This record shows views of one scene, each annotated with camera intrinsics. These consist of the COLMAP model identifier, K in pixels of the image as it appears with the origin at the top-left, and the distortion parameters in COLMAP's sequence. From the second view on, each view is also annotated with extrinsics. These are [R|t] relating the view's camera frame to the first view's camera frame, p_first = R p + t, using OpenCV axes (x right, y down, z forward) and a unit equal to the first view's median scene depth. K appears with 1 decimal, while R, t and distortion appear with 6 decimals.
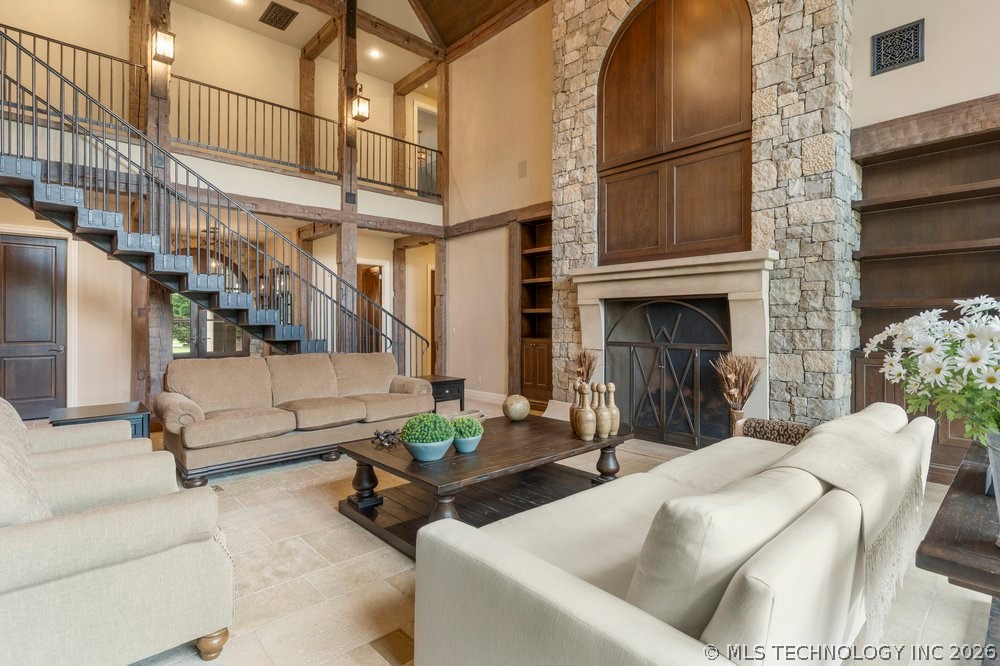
lens RADIAL K [[488.8, 0, 500.0], [0, 488.8, 333.0], [0, 0, 1]] dist [0.000068, -0.000004]
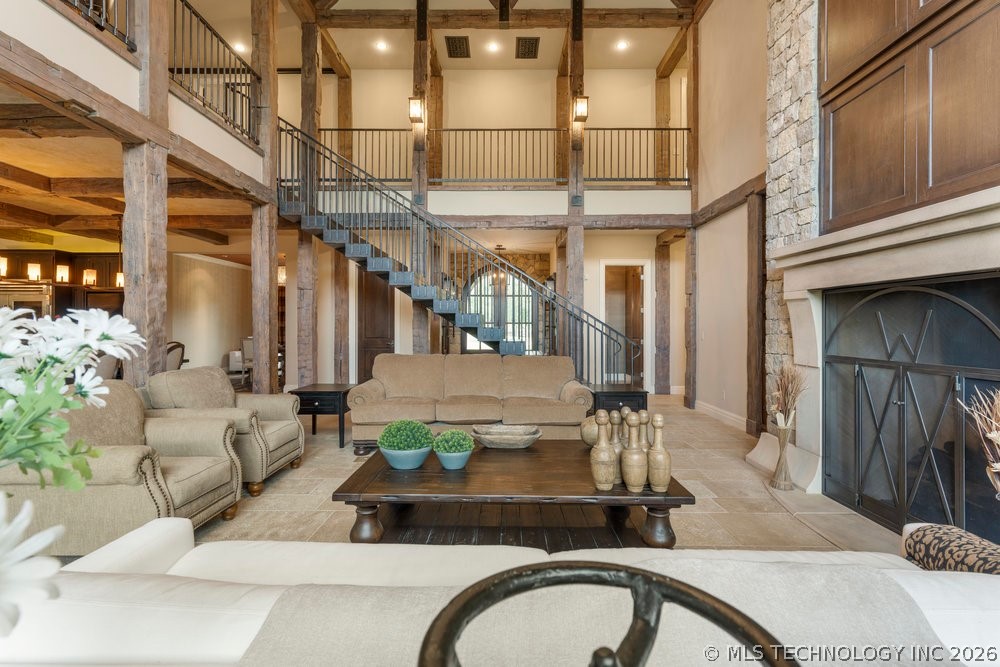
lens RADIAL K [[481.8, 0, 498.8], [0, 481.8, 330.4], [0, 0, 1]] dist [0.005218, 0.000927]
pose [[0.728401, 0.009475, -0.685086, 0.323849], [-0.017441, 0.999837, -0.004716, -0.004378], [0.684930, 0.015383, 0.728447, 0.220814]]
